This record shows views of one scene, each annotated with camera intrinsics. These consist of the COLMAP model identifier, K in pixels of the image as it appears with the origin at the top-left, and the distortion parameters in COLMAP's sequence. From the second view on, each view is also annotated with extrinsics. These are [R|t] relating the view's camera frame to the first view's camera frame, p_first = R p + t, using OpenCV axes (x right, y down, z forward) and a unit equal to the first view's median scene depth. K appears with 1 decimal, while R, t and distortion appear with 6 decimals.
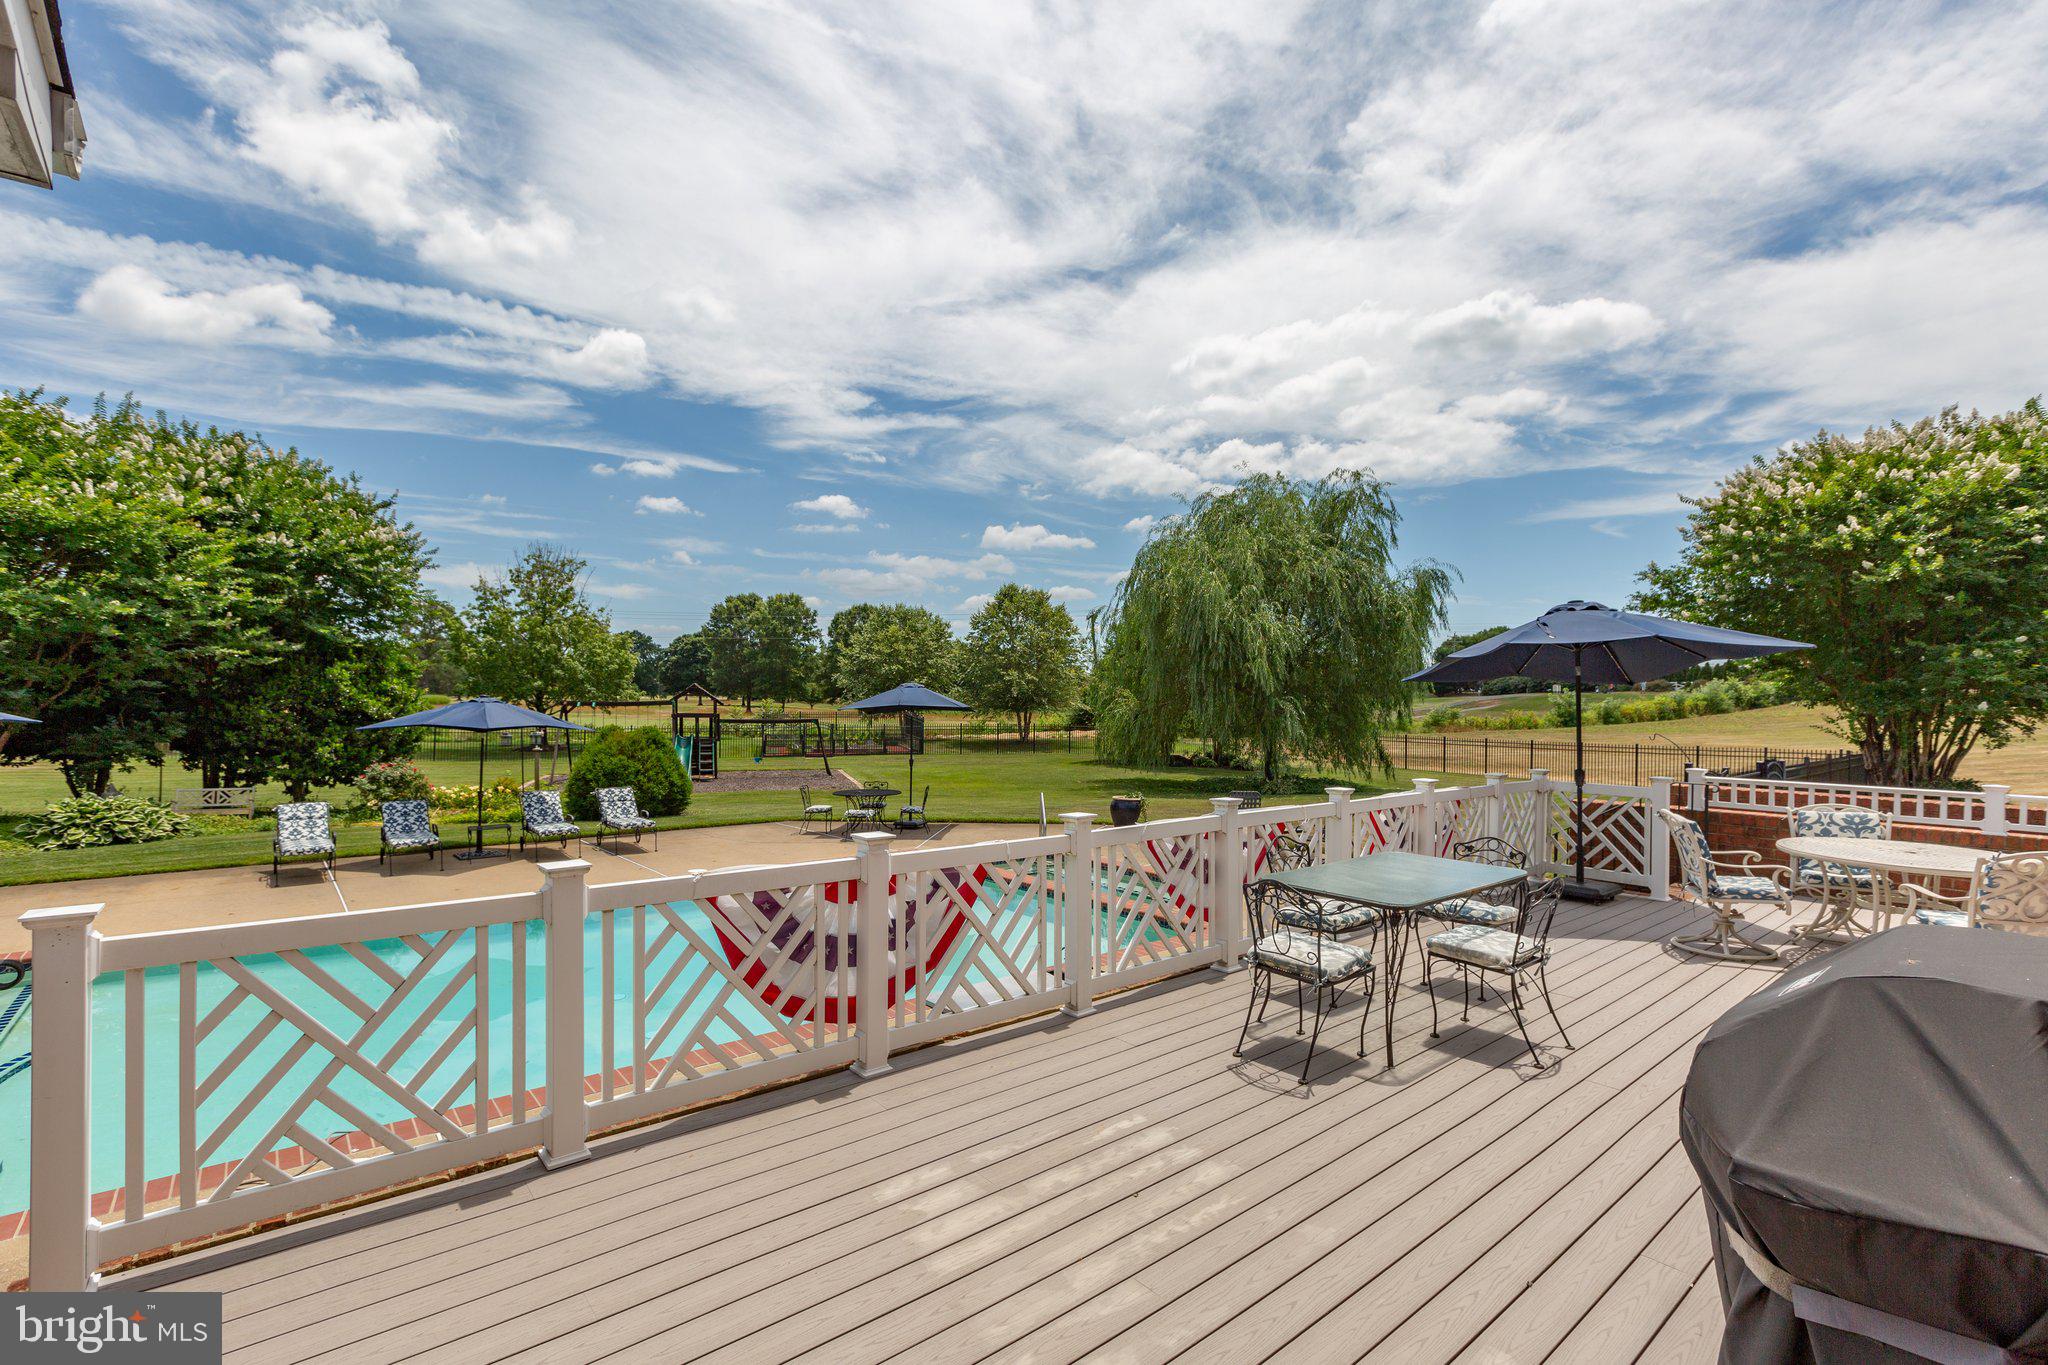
lens RADIAL K [[935.3, 0, 1036.1], [0, 935.3, 693.2], [0, 0, 1]] dist [0.001056, -0.000081]
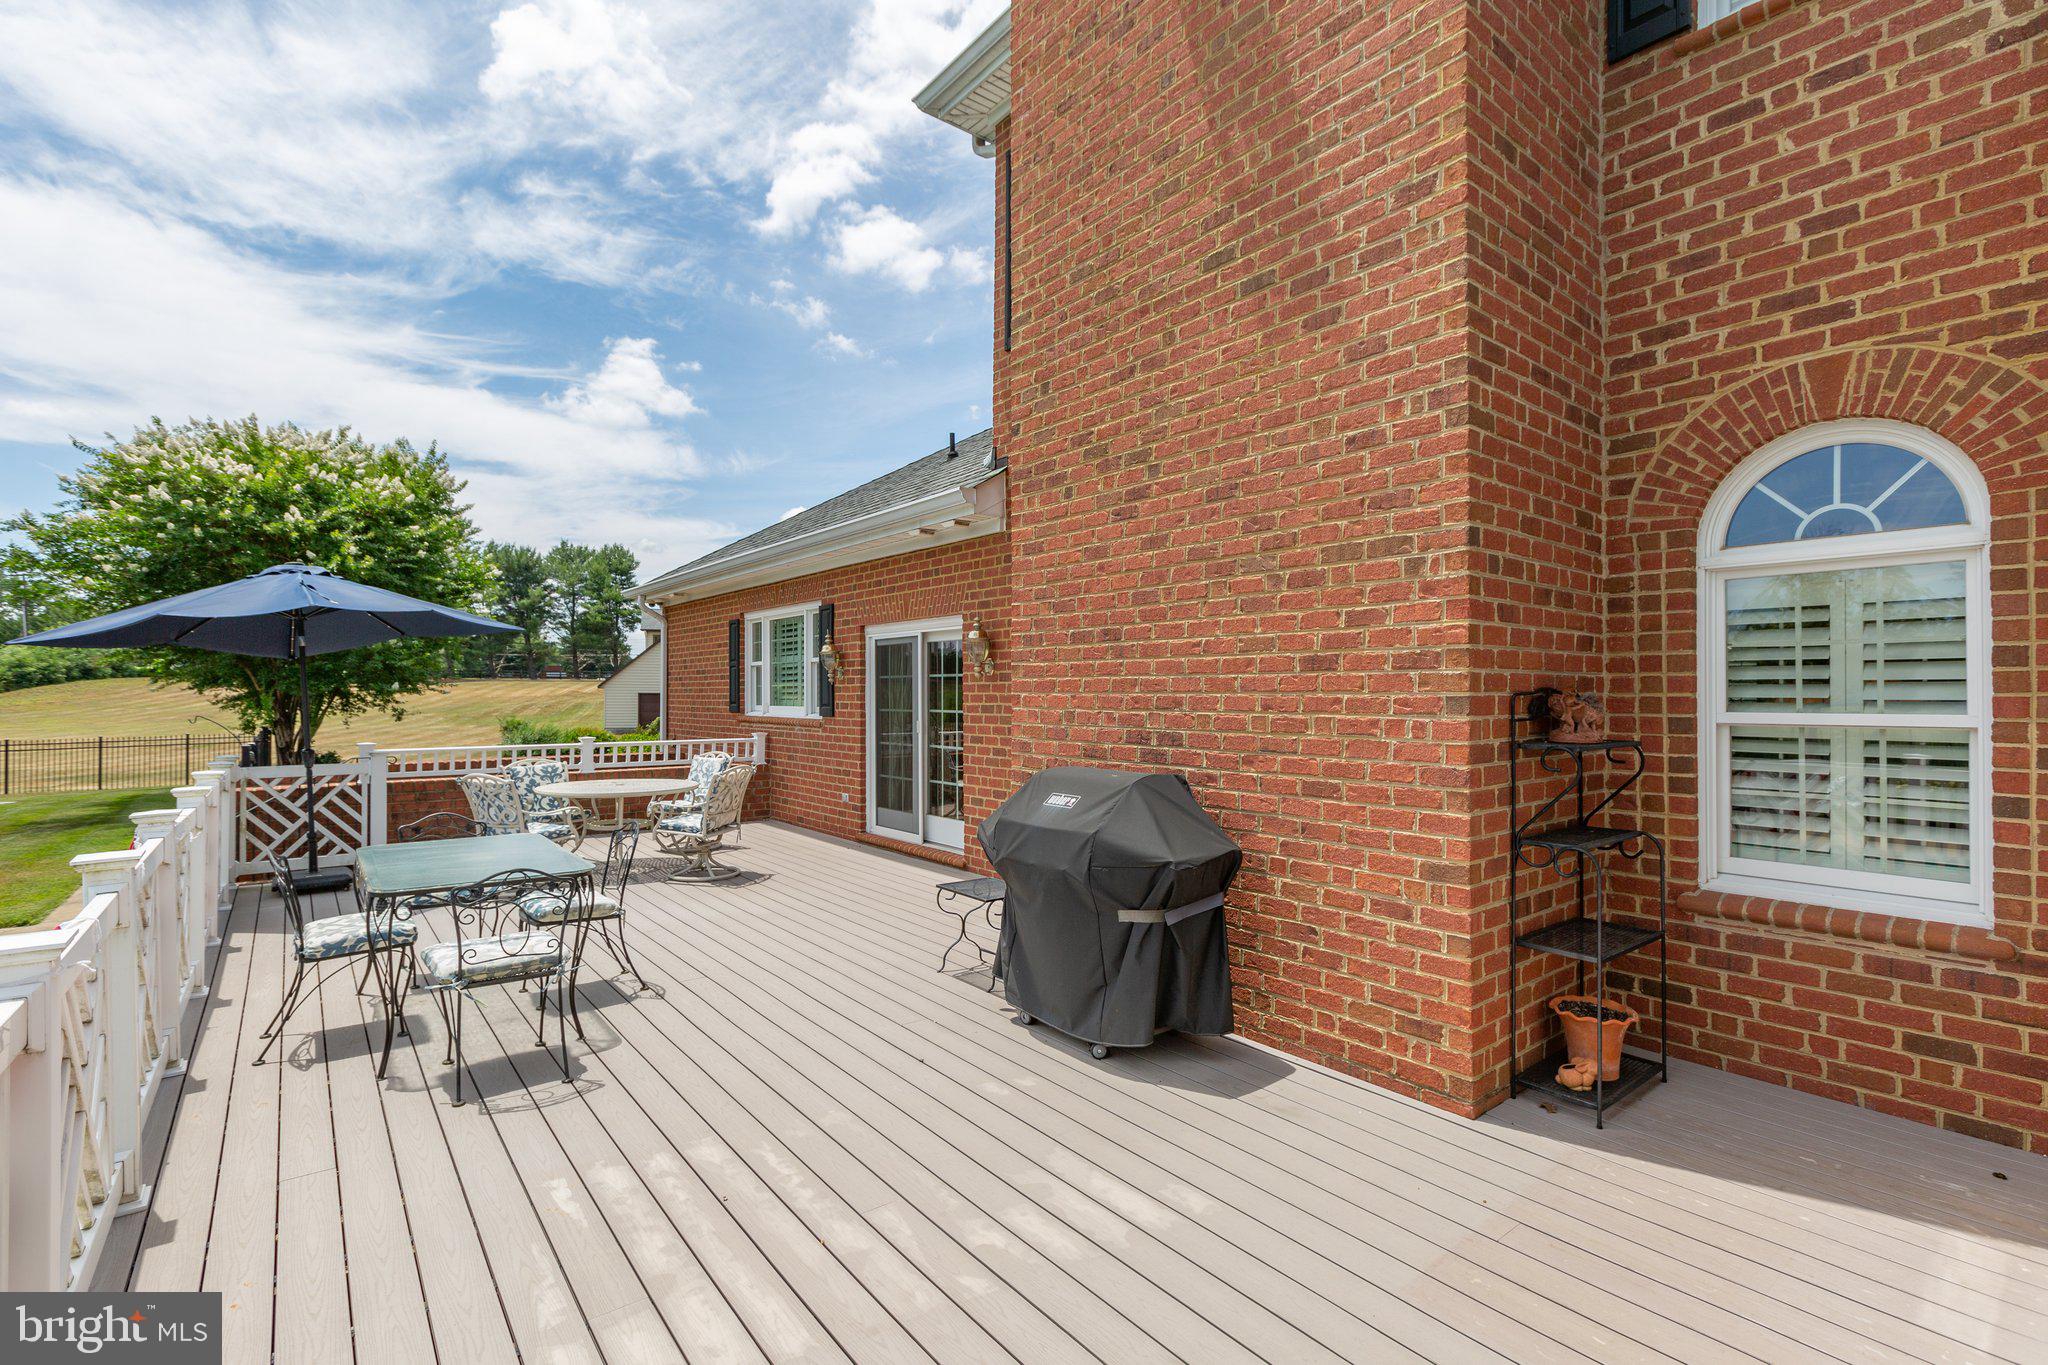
lens RADIAL K [[930.1, 0, 1039.5], [0, 930.1, 677.4], [0, 0, 1]] dist [0.002017, 0.000779]
pose [[0.013133, 0.005473, 0.999899, -0.240426], [-0.001967, 0.999983, -0.005448, 0.010733], [-0.999912, -0.001895, 0.013143, 0.207069]]
